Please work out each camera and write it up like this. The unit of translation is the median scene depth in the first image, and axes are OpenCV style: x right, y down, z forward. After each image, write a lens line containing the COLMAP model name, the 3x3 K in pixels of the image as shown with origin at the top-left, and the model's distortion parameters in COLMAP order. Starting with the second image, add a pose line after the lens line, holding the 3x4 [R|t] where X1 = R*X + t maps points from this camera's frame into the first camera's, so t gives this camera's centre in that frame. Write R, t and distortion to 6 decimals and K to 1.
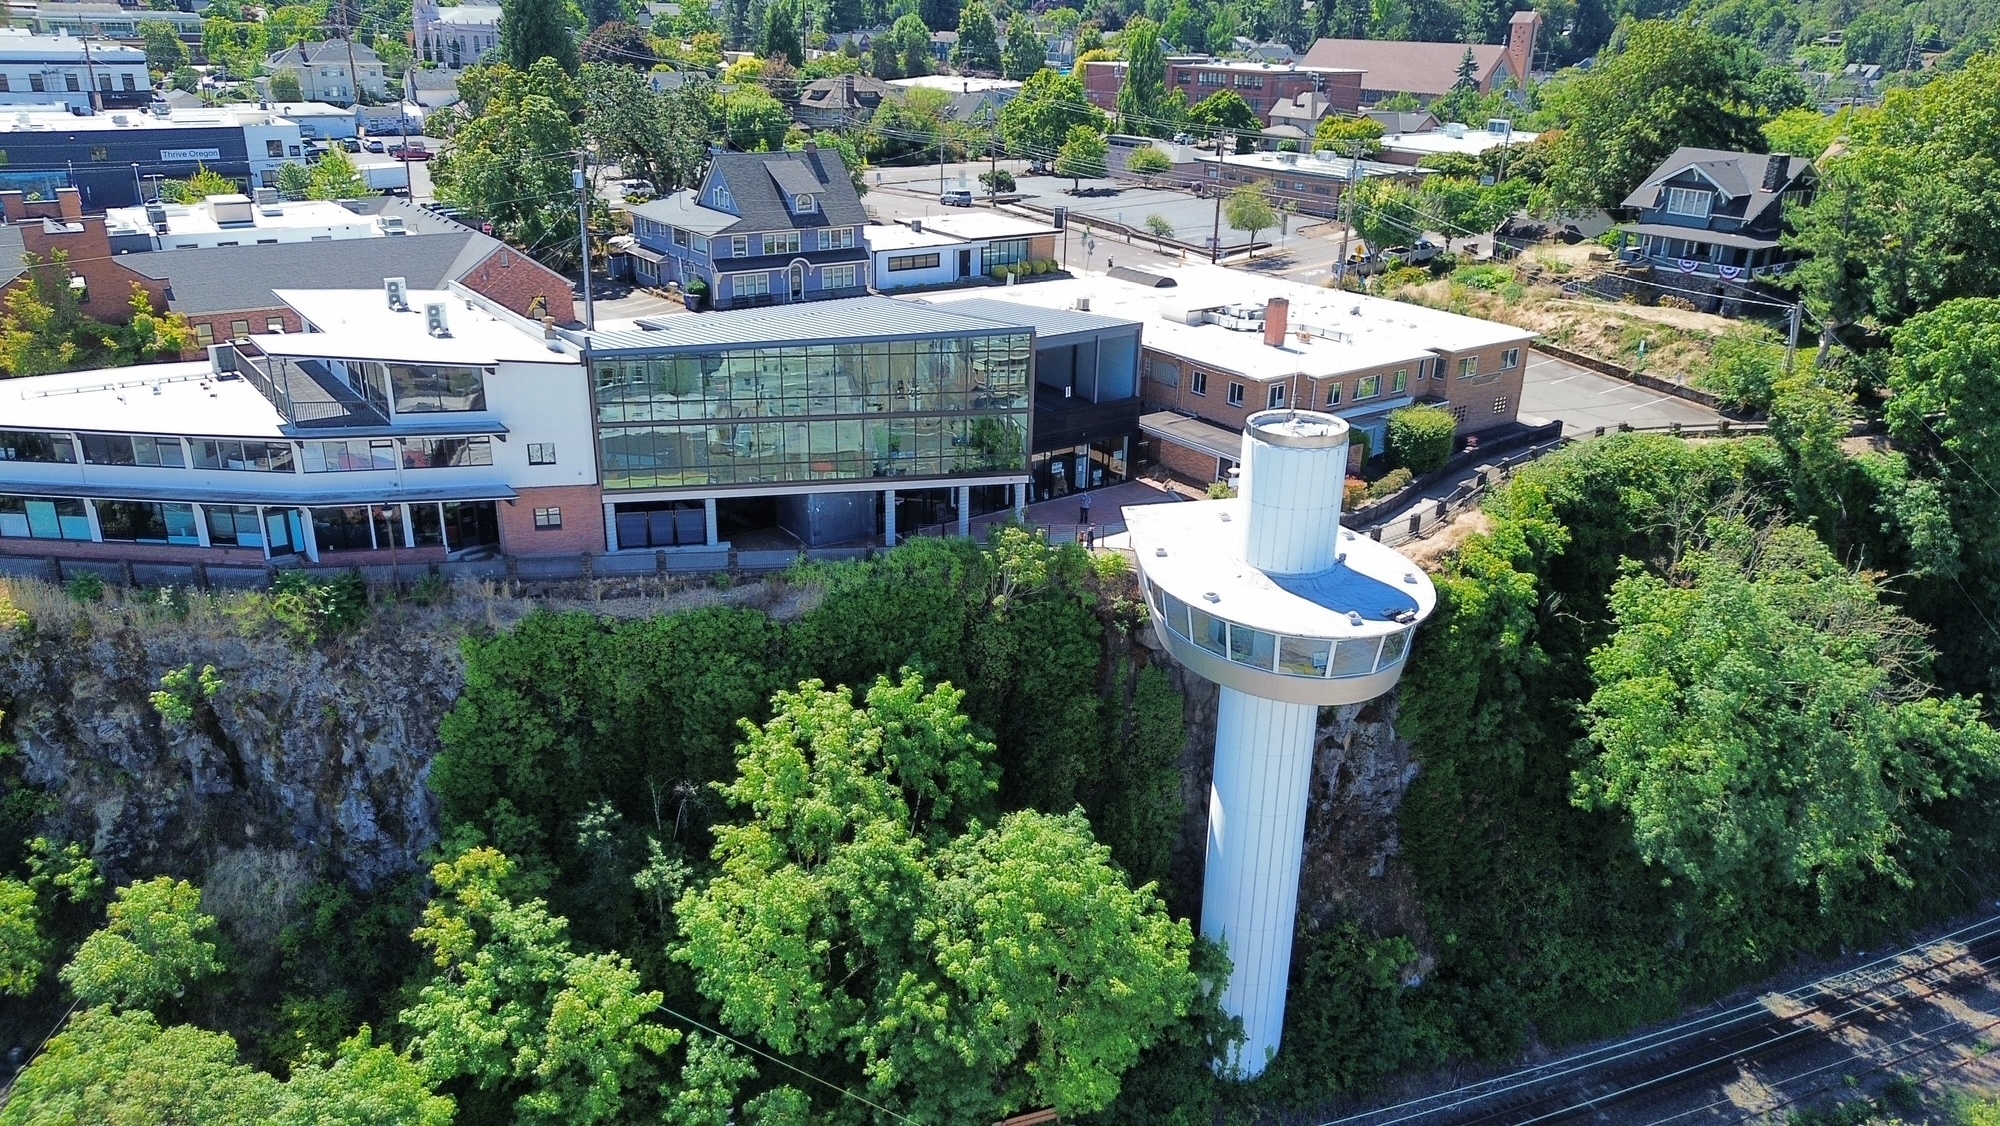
lens RADIAL K [[1431.8, 0, 1011.9], [0, 1431.8, 570.3], [0, 0, 1]] dist [0.047148, -0.042330]
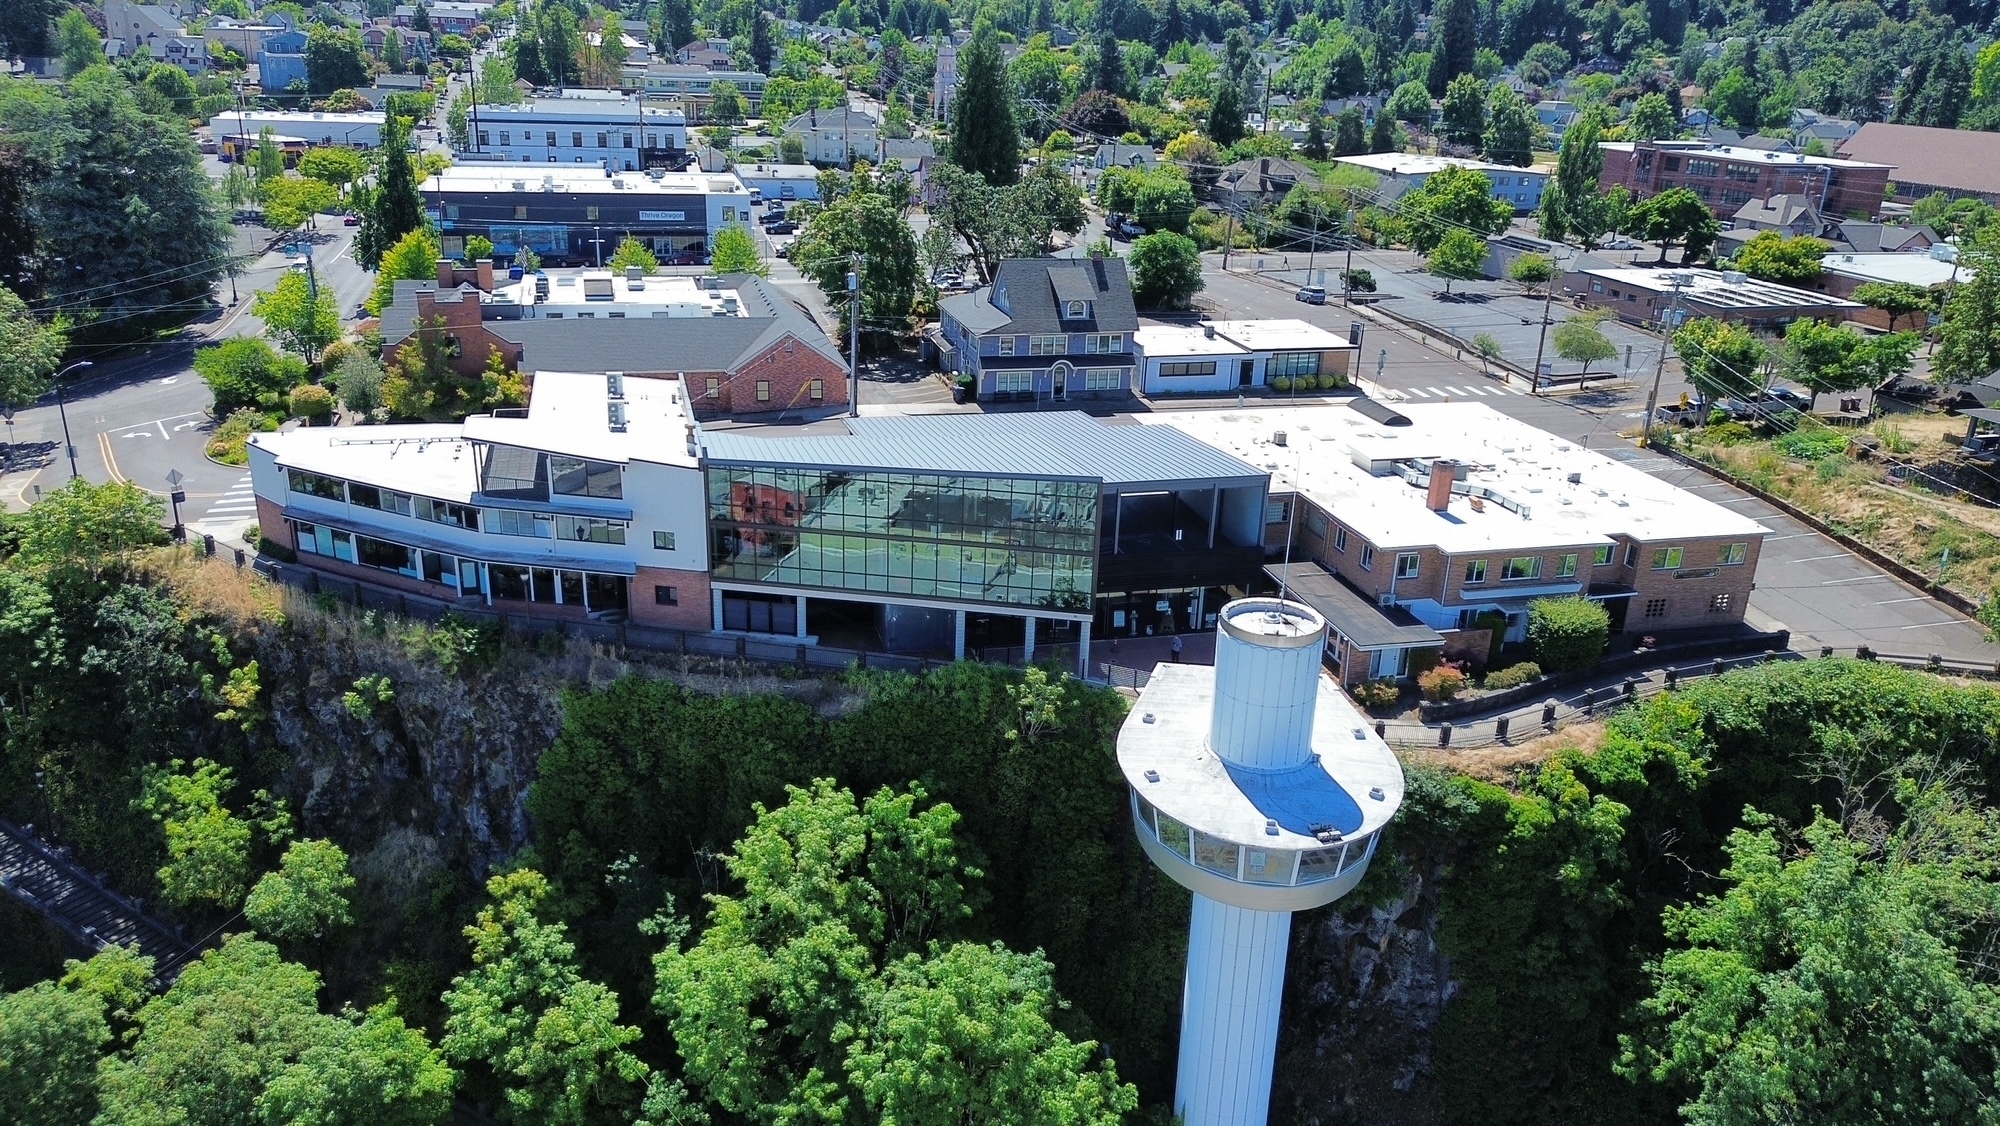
lens RADIAL K [[1431.8, 0, 995.5], [0, 1431.8, 562.0], [0, 0, 1]] dist [0.047148, -0.042330]
pose [[0.928873, 0.137117, -0.344085, 0.288488], [-0.148300, 0.988923, -0.006259, -0.085873], [0.339415, 0.056842, 0.938918, 0.002110]]
